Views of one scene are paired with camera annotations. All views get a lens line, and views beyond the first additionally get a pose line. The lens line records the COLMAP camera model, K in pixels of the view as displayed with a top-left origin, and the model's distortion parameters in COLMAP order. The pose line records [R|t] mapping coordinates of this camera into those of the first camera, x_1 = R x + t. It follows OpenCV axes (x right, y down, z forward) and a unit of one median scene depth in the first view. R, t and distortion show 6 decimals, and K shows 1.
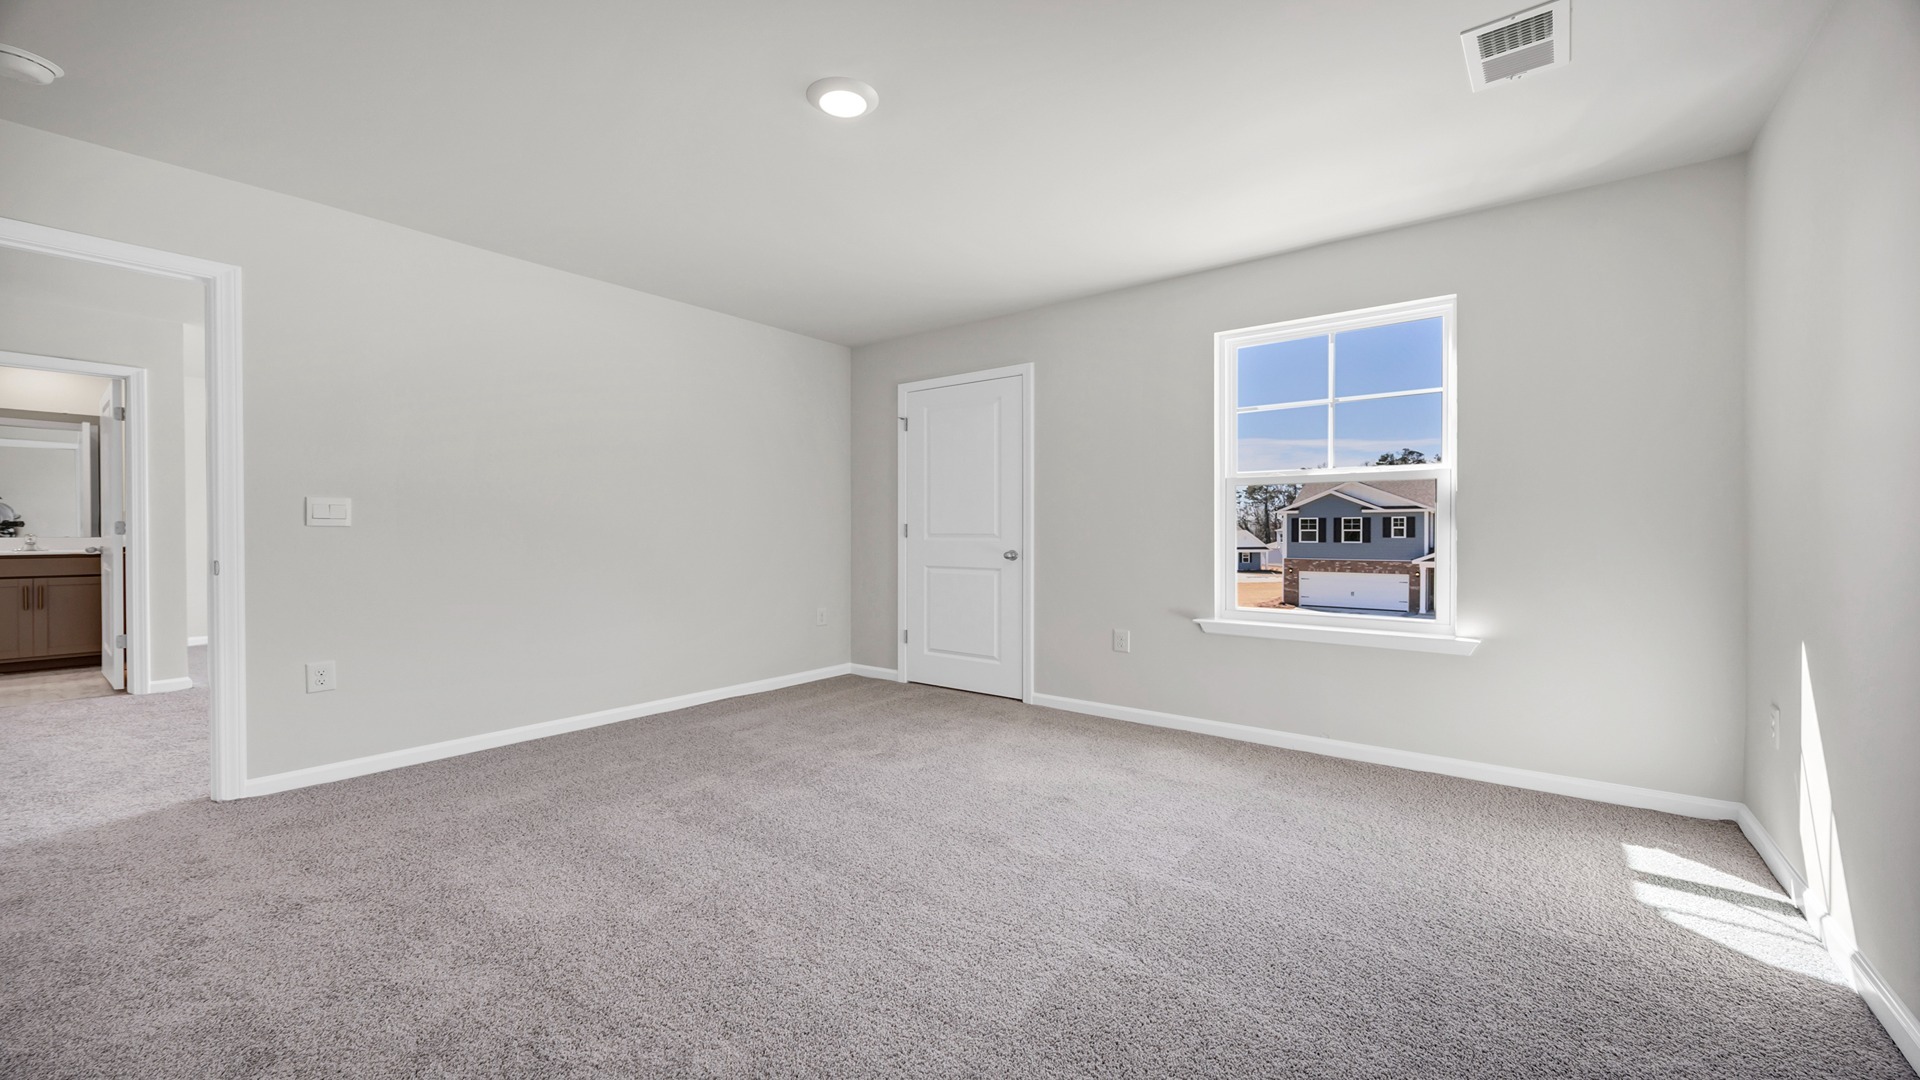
lens RADIAL K [[733.9, 0, 966.9], [0, 733.9, 544.1], [0, 0, 1]] dist [0.000290, -0.000023]
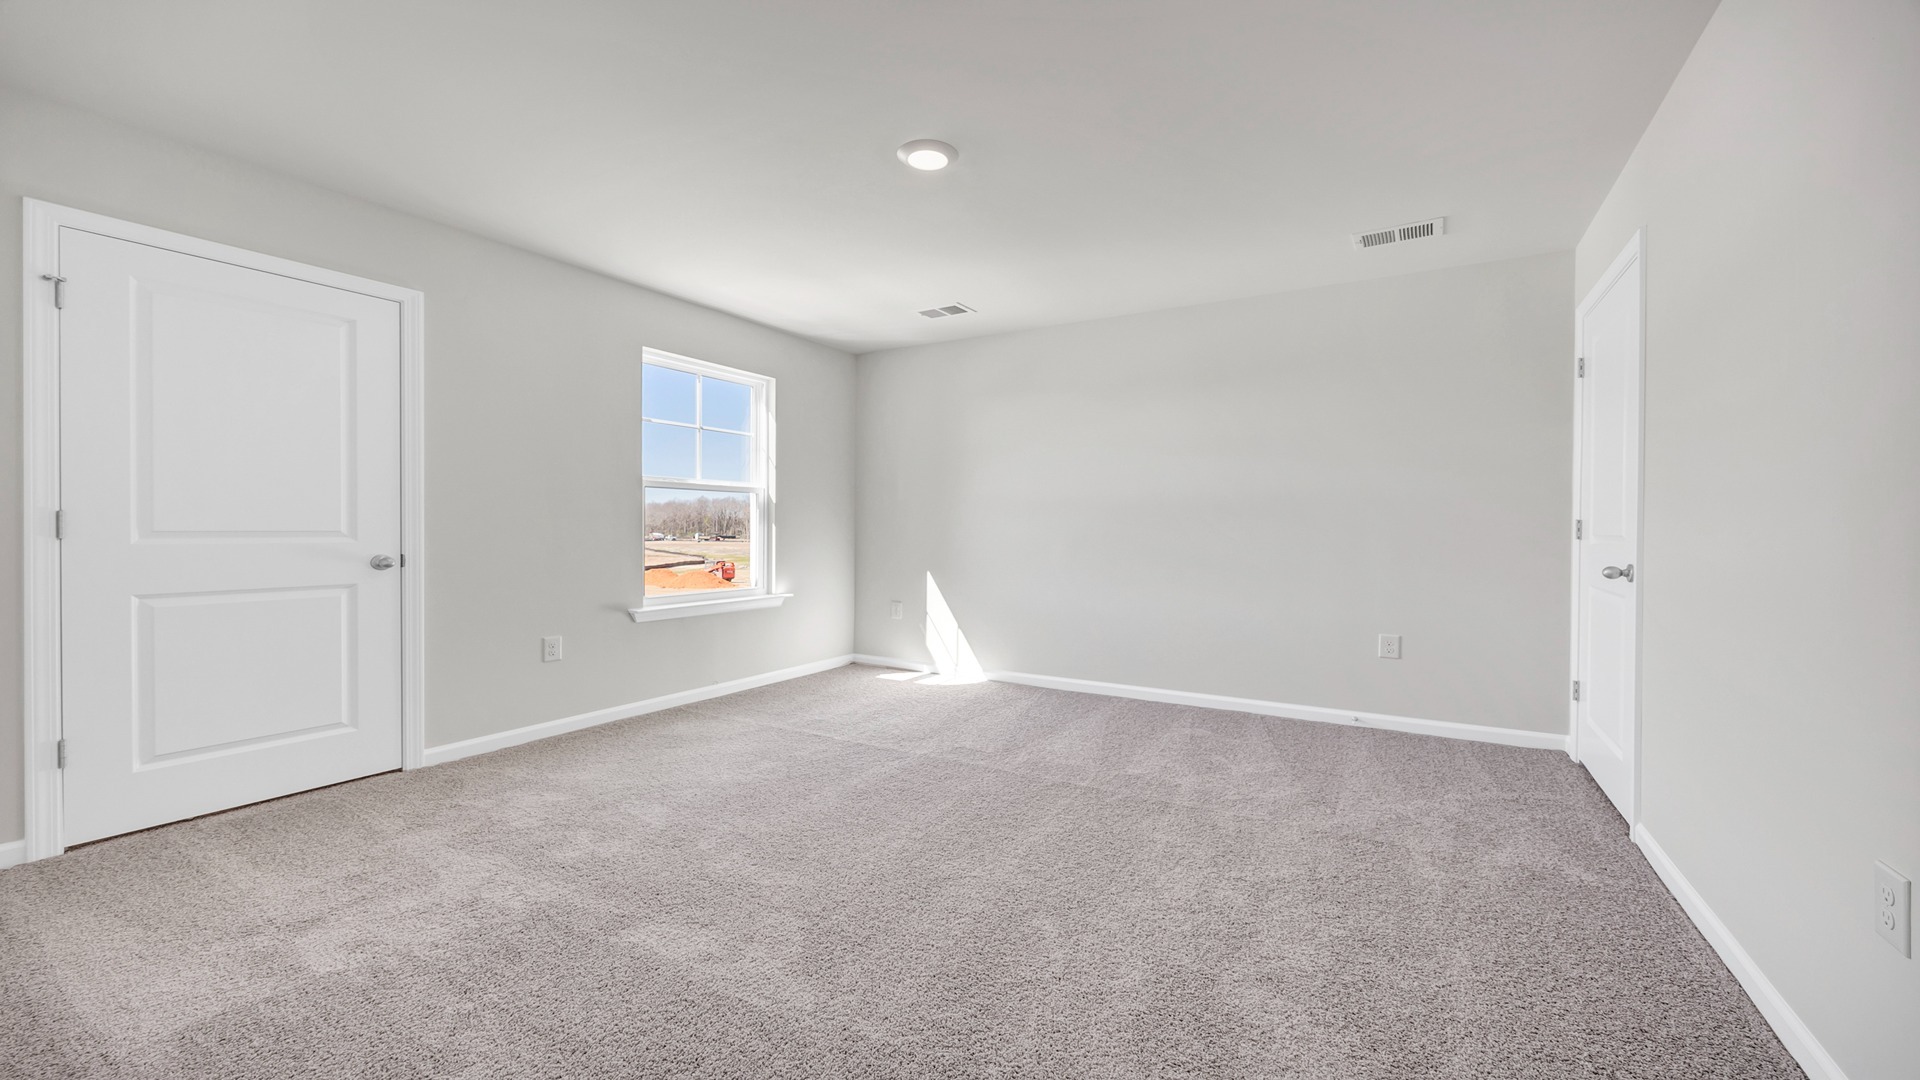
lens RADIAL K [[733.9, 0, 955.3], [0, 733.9, 538.5], [0, 0, 1]] dist [0.000290, -0.000023]
pose [[-0.097198, -0.014110, 0.995165, -0.668247], [0.013998, 0.999781, 0.015543, -0.010011], [-0.995167, 0.015441, -0.096979, 0.539081]]
